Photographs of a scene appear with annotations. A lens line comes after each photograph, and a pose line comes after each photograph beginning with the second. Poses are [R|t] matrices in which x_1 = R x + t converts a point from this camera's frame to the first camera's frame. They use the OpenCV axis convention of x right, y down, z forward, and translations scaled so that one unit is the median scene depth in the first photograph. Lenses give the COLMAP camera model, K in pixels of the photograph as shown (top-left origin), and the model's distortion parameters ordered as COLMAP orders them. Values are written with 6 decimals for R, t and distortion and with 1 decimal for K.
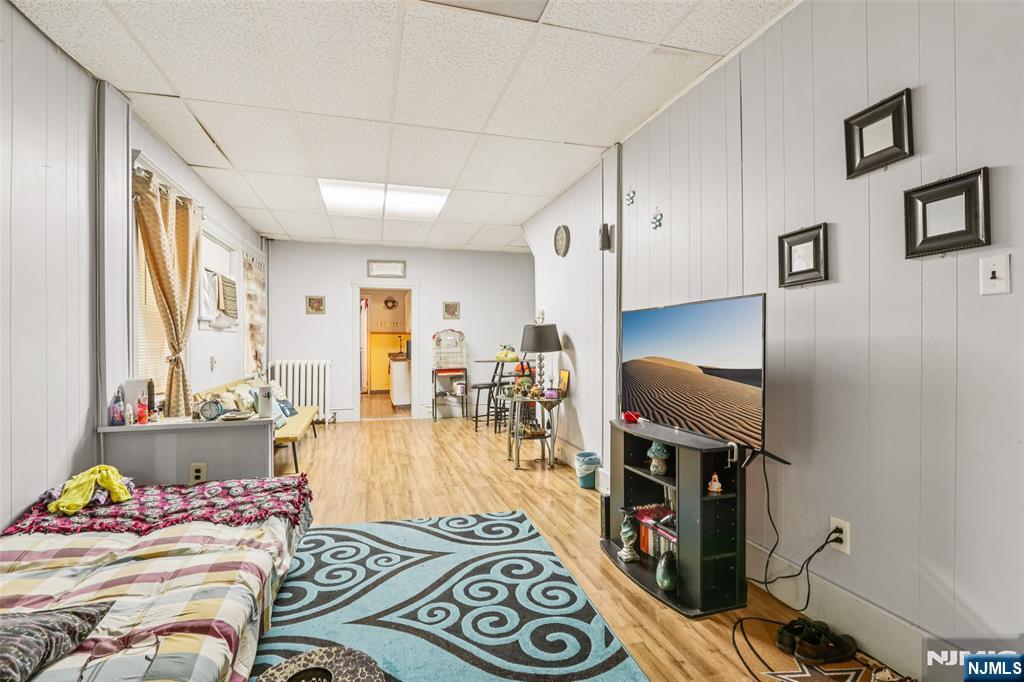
lens RADIAL K [[478.2, 0, 512.9], [0, 478.2, 340.0], [0, 0, 1]] dist [-0.023208, 0.004920]
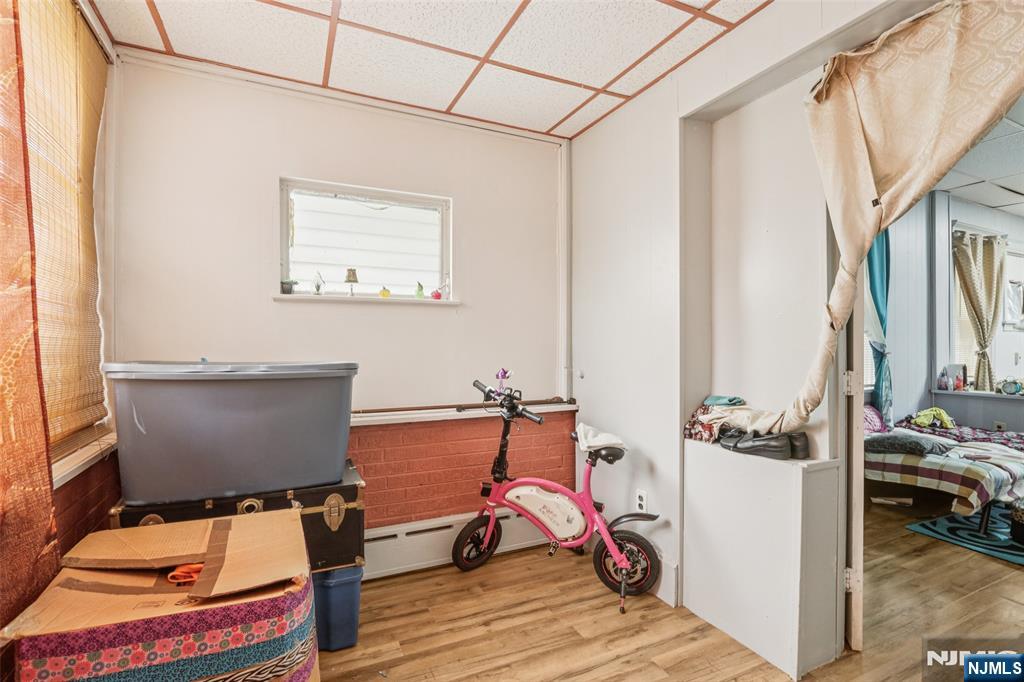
lens RADIAL K [[478.2, 0, 510.2], [0, 478.2, 338.8], [0, 0, 1]] dist [-0.023208, 0.004920]
pose [[0.165143, 0.003630, -0.986263, 0.575159], [-0.001827, 0.999993, 0.003375, -0.004964], [0.986268, 0.001244, 0.165148, -0.821253]]
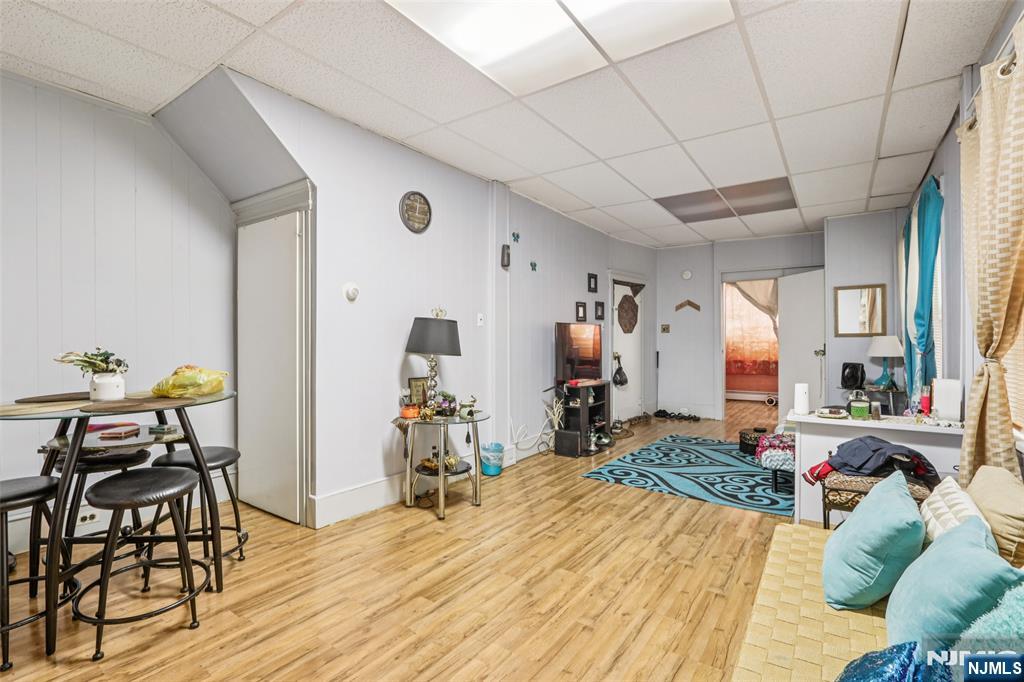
lens RADIAL K [[478.2, 0, 514.0], [0, 478.2, 341.7], [0, 0, 1]] dist [-0.023208, 0.004920]
pose [[-0.633768, 0.007807, 0.773484, -0.638127], [-0.000229, 0.999947, -0.010280, 0.015873], [-0.773523, -0.006692, -0.633733, 1.476410]]
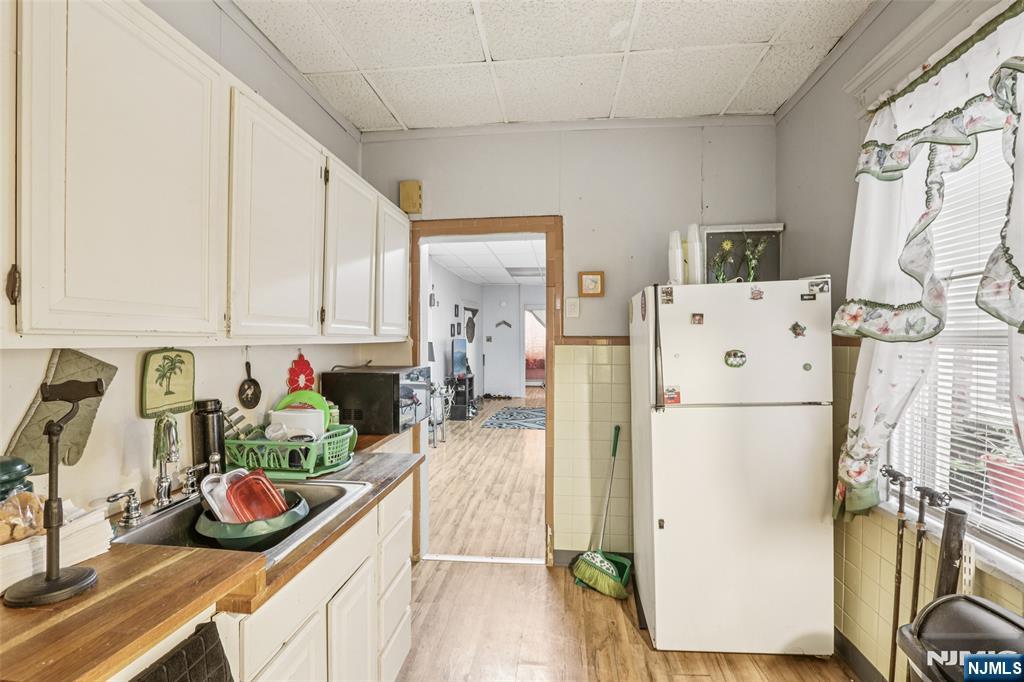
lens RADIAL K [[478.2, 0, 513.5], [0, 478.2, 342.2], [0, 0, 1]] dist [-0.023208, 0.004920]
pose [[-0.927336, 0.003514, 0.374212, -0.736758], [0.001952, 0.999988, -0.004553, -0.019927], [-0.374224, -0.003492, -0.927332, 2.298304]]
